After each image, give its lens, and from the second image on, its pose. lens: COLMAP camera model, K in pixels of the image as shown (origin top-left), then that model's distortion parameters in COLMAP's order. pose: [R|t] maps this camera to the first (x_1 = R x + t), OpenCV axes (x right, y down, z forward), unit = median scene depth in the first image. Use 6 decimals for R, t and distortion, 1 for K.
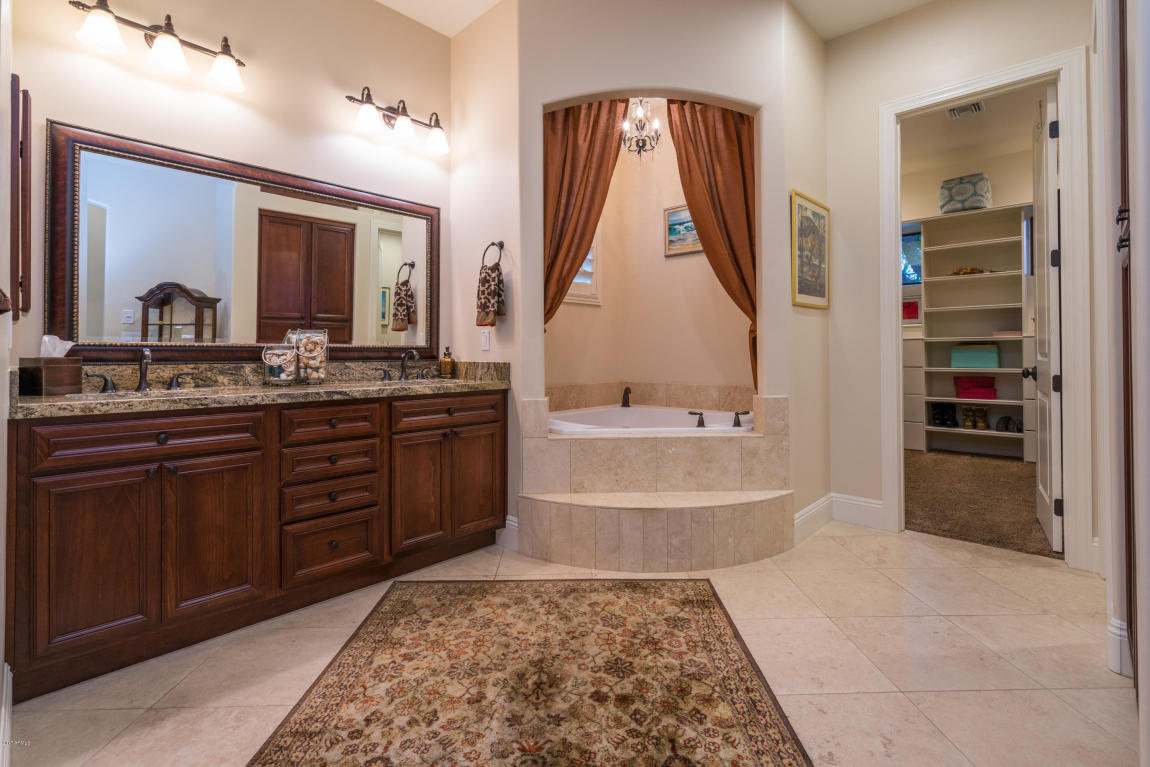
lens RADIAL K [[523.3, 0, 571.5], [0, 523.3, 349.7], [0, 0, 1]] dist [-0.003644, 0.001887]
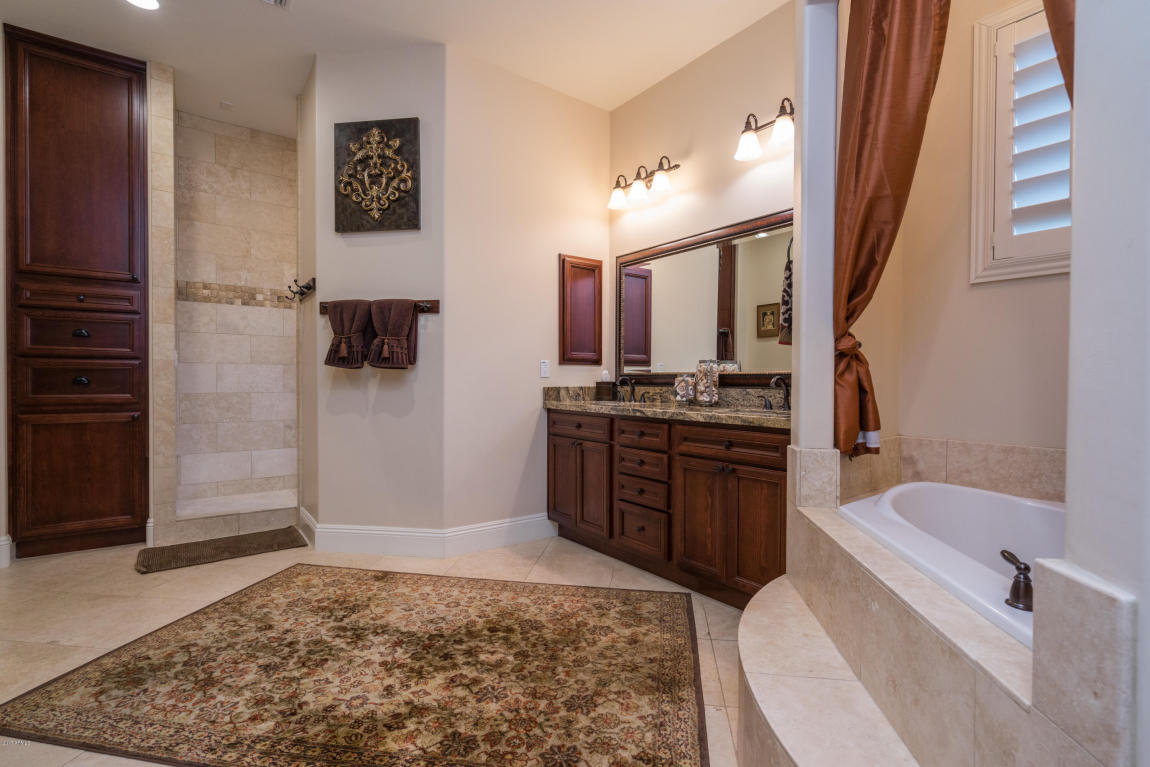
lens RADIAL K [[523.3, 0, 568.4], [0, 523.3, 386.3], [0, 0, 1]] dist [-0.003644, 0.001887]
pose [[-0.170258, 0.012956, -0.985314, 0.756786], [0.002846, 0.999916, 0.012656, 0.005748], [0.985395, -0.000650, -0.170281, 0.950150]]
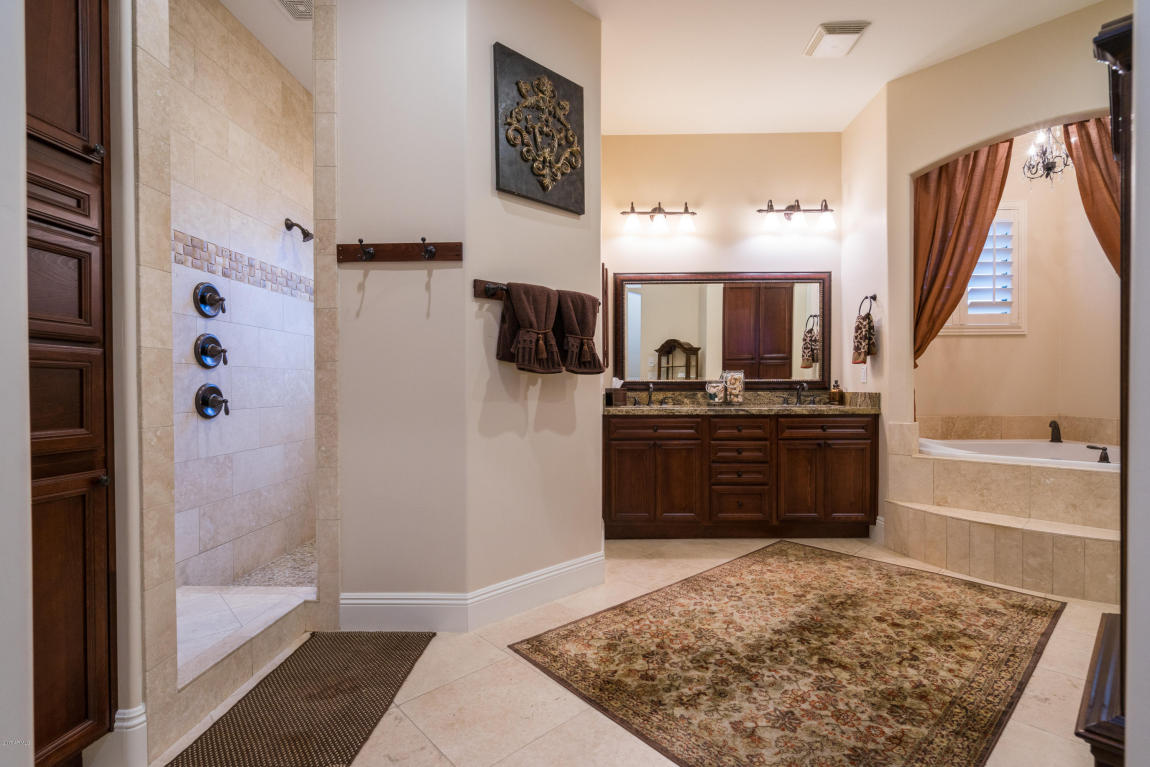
lens RADIAL K [[523.3, 0, 591.6], [0, 523.3, 392.0], [0, 0, 1]] dist [-0.003644, 0.001887]
pose [[0.671095, 0.006658, -0.741342, 0.395611], [0.007807, 0.999841, 0.016046, -0.002558], [0.741330, -0.016556, 0.670936, -0.384061]]
